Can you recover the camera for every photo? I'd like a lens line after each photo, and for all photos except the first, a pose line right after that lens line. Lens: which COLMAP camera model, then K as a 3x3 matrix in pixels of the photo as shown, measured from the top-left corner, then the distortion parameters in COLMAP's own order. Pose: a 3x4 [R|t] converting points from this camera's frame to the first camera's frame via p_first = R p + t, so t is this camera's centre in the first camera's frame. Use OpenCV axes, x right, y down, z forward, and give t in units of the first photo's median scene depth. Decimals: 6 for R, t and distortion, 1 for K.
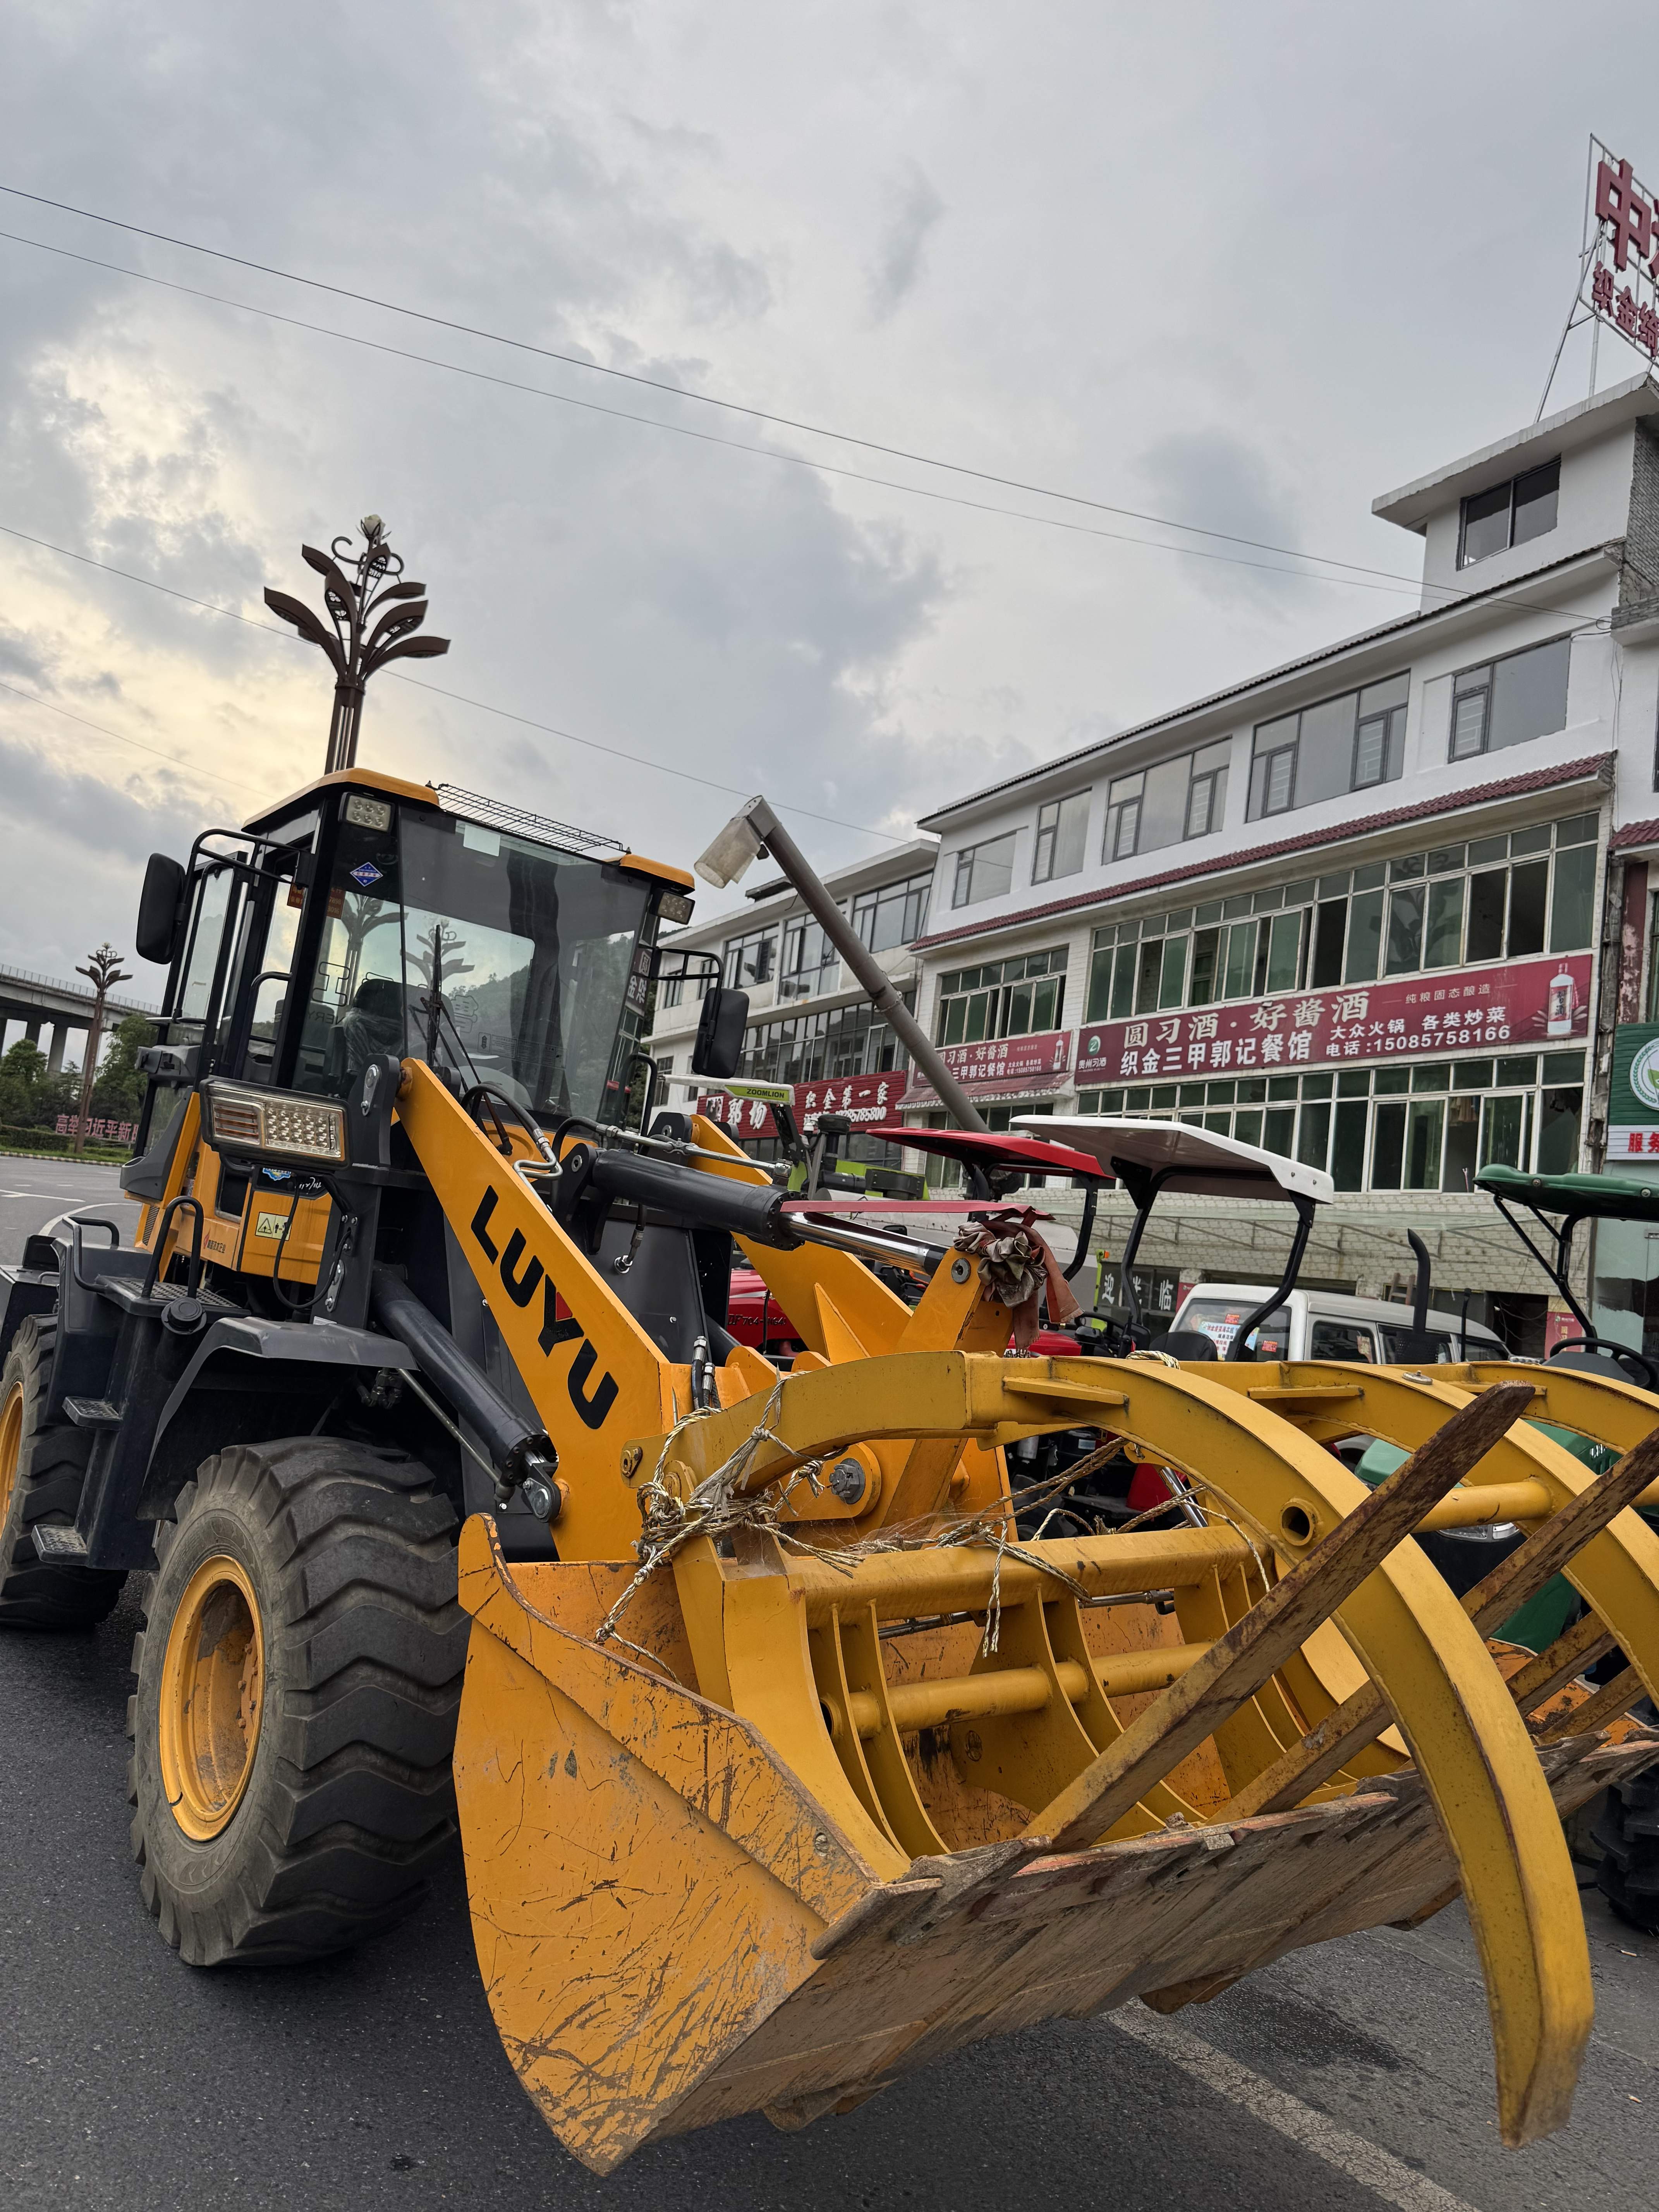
lens RADIAL K [[1558.3, 0, 829.5], [0, 1558.3, 1106.0], [0, 0, 1]] dist [0.118953, -0.234081]
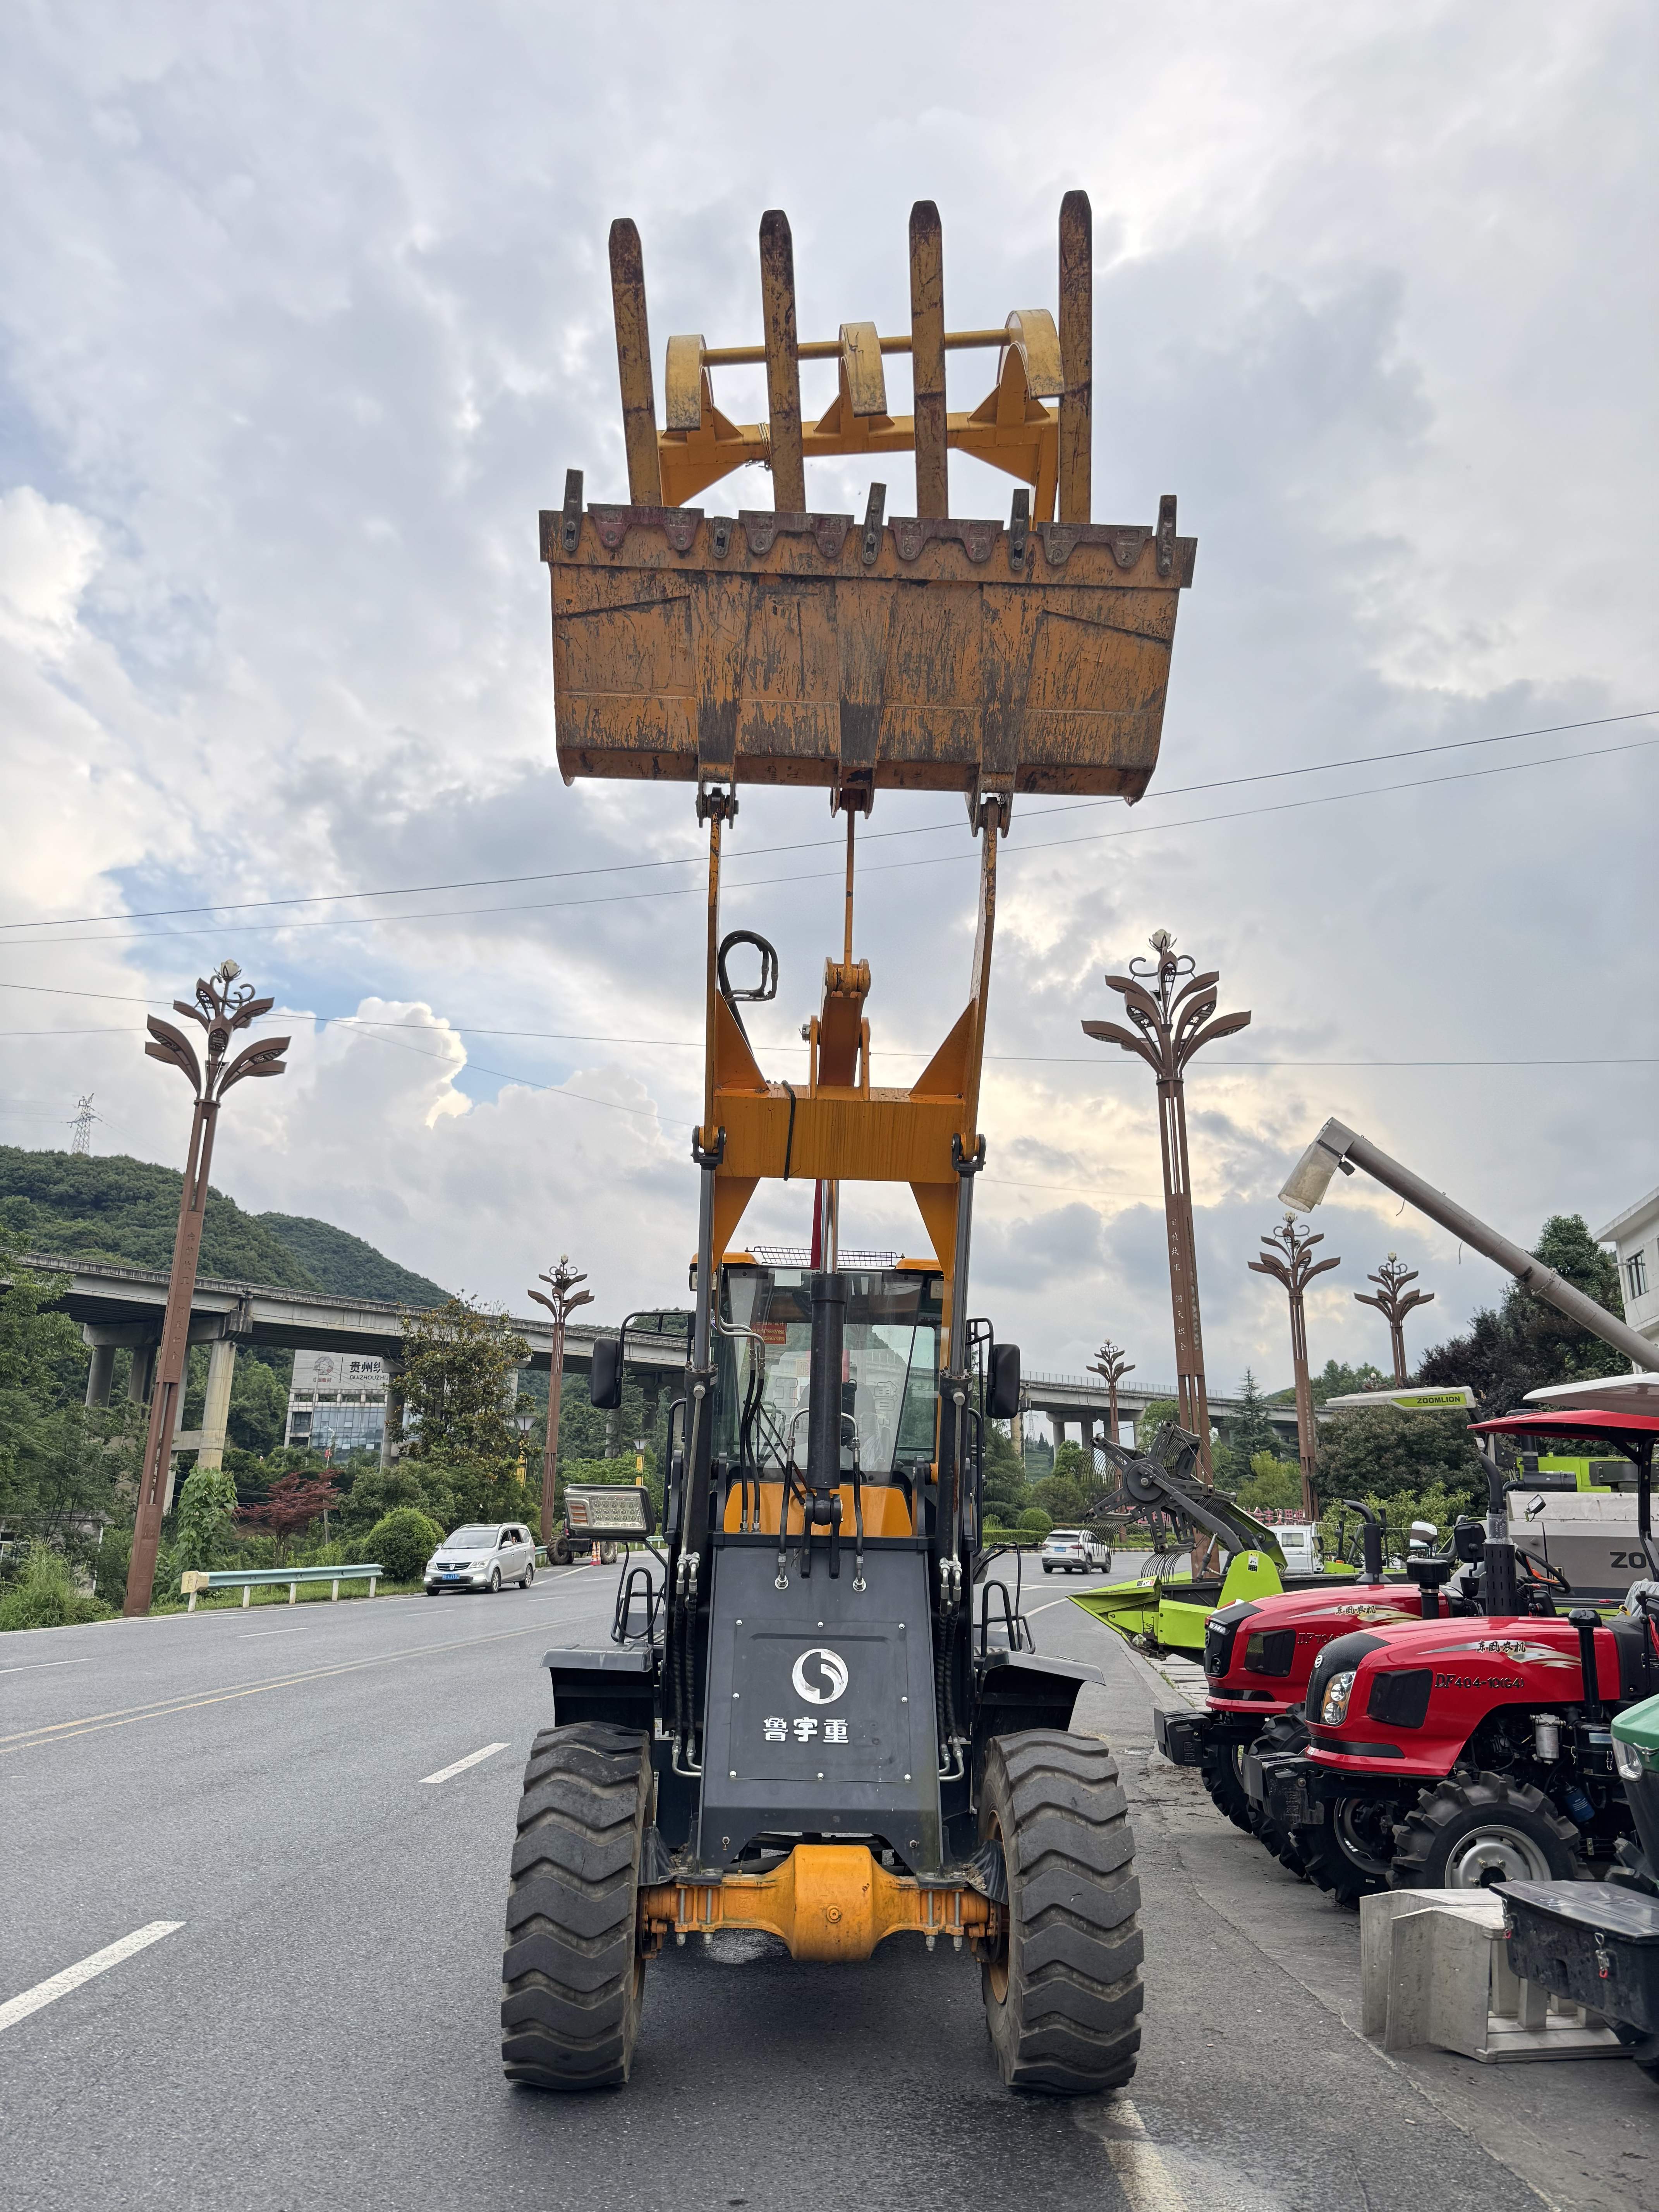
lens RADIAL K [[1558.3, 0, 829.5], [0, 1558.3, 1106.0], [0, 0, 1]] dist [0.118953, -0.234081]
pose [[0.795518, -0.269521, -0.542688, 0.130317], [0.142812, 0.953795, -0.264347, 0.012476], [0.588860, 0.132791, 0.797252, -0.023717]]
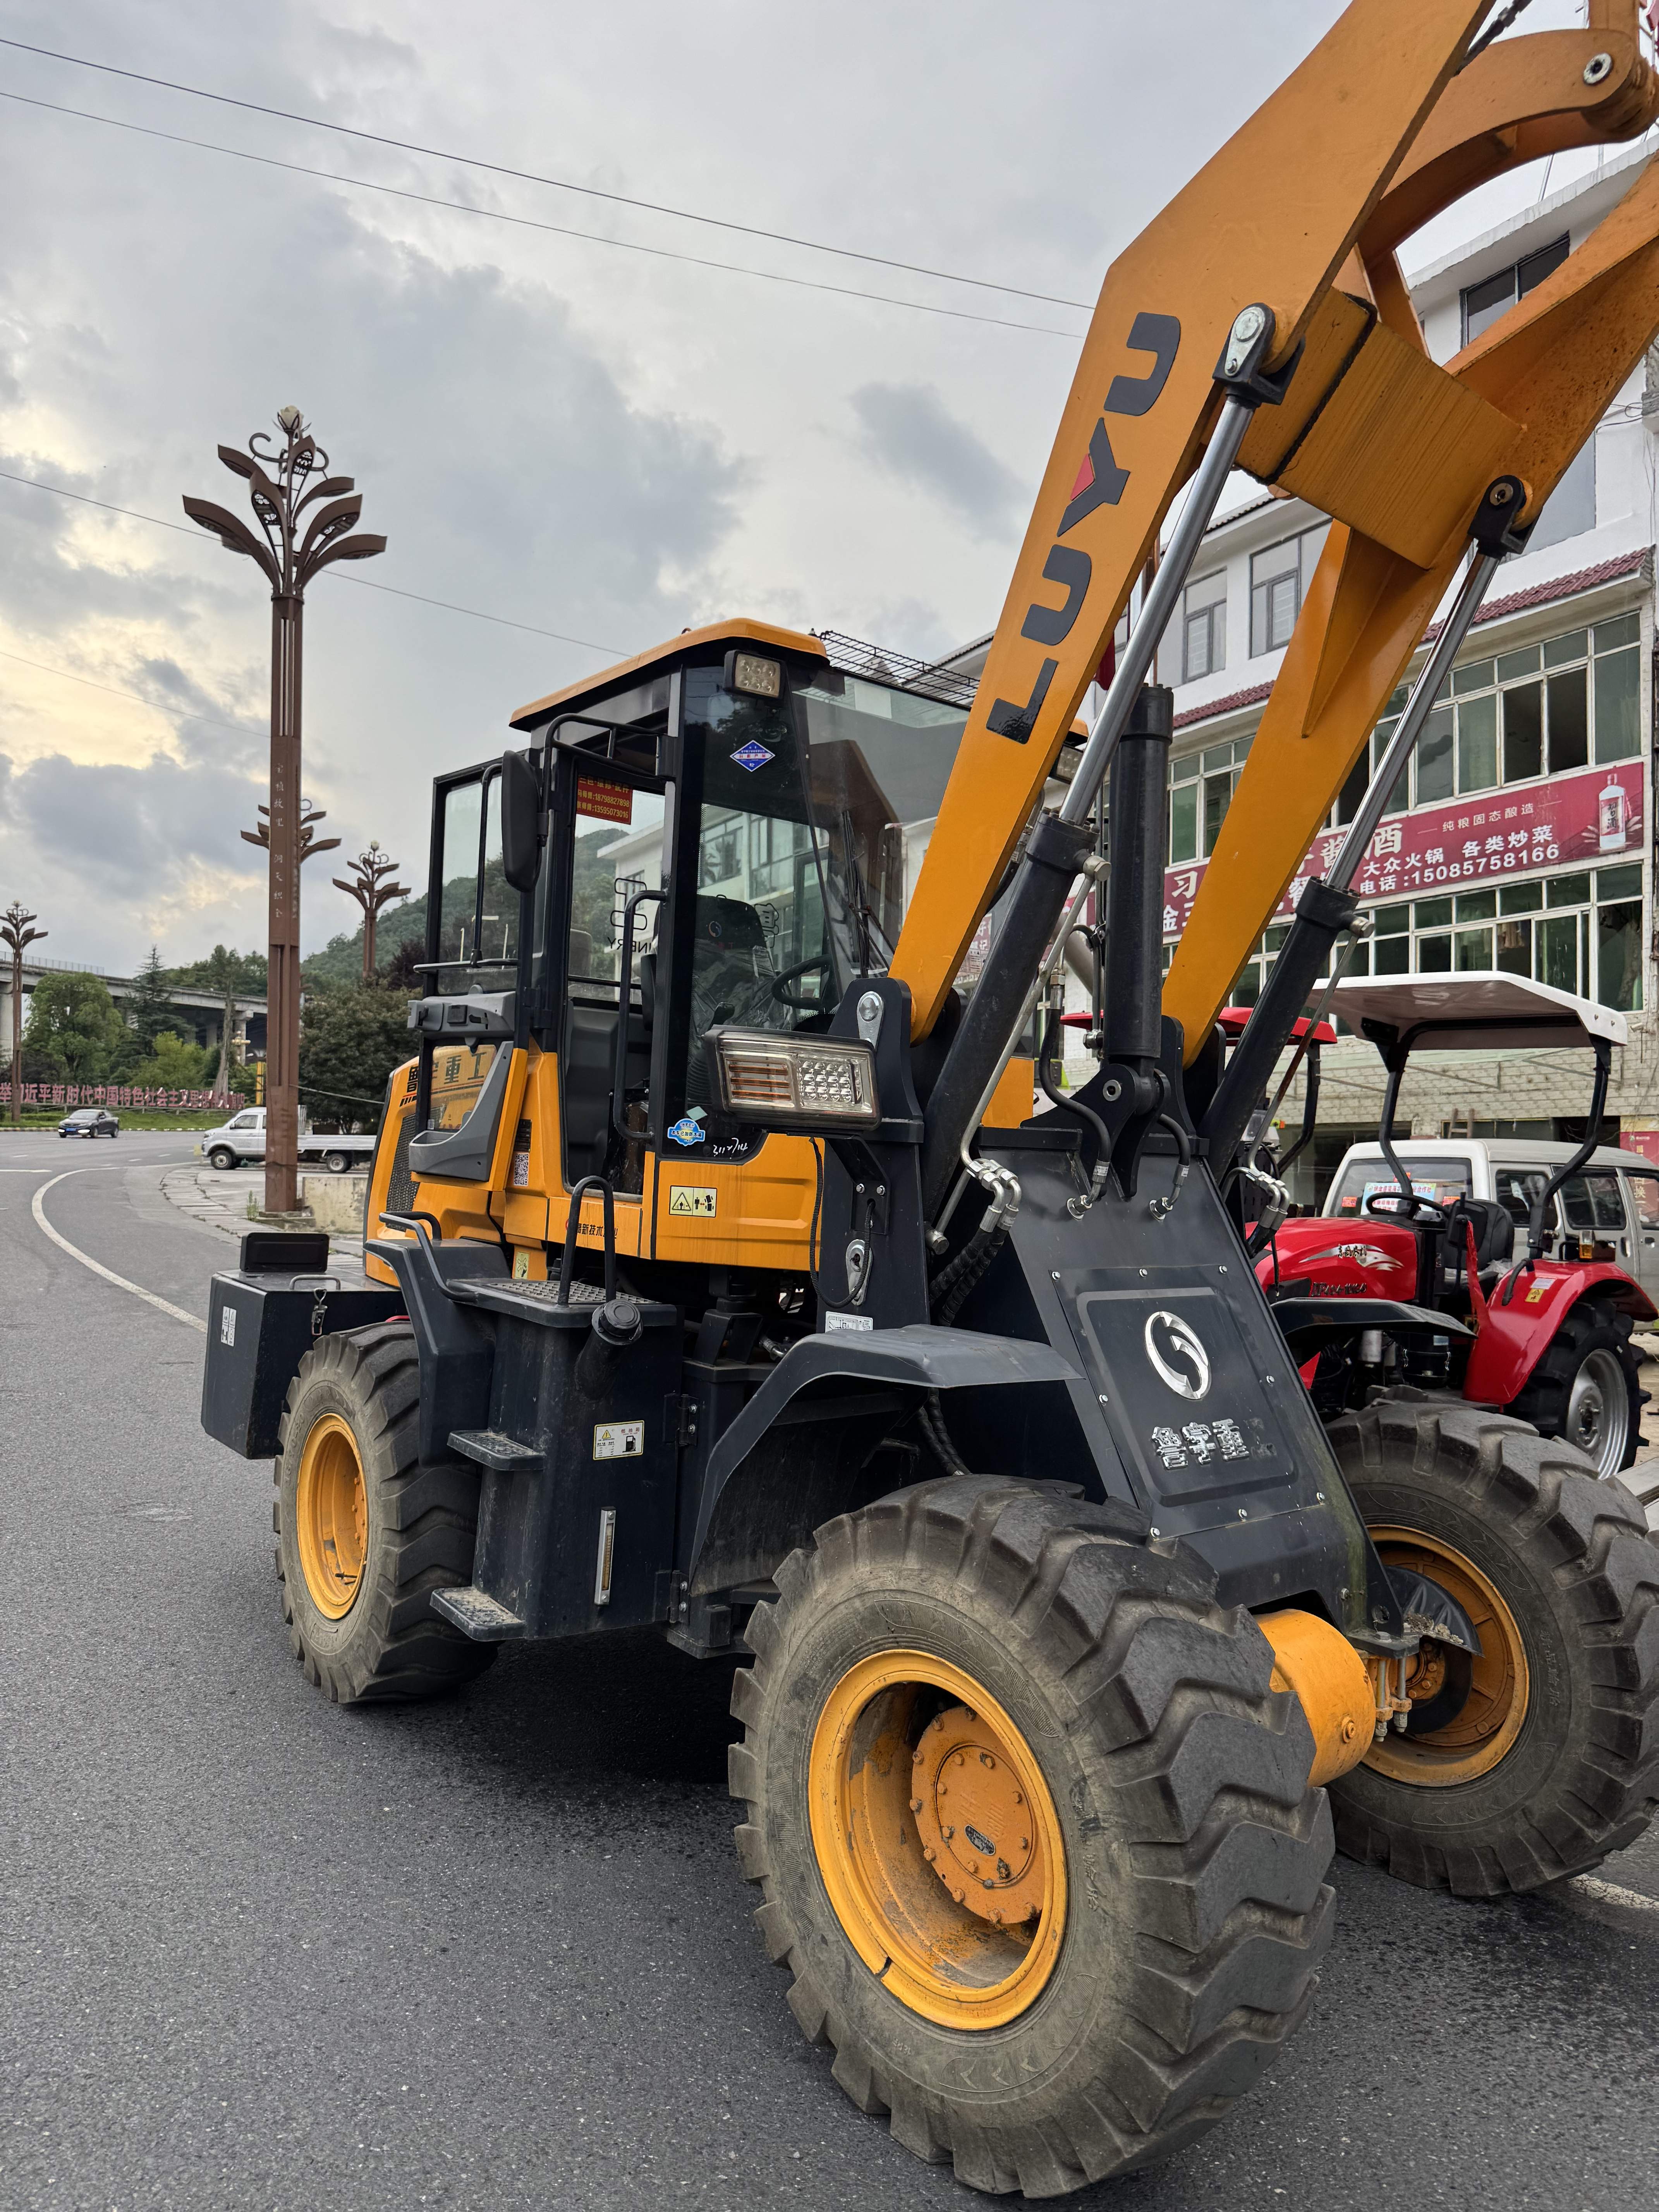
lens RADIAL K [[1568.8, 0, 843.0], [0, 1568.8, 1118.8], [0, 0, 1]] dist [0.058317, -0.096705]
pose [[0.993973, -0.101227, 0.042070, -0.063080], [0.097584, 0.991915, 0.081134, -0.005086], [-0.049943, -0.076539, 0.995815, 0.039538]]
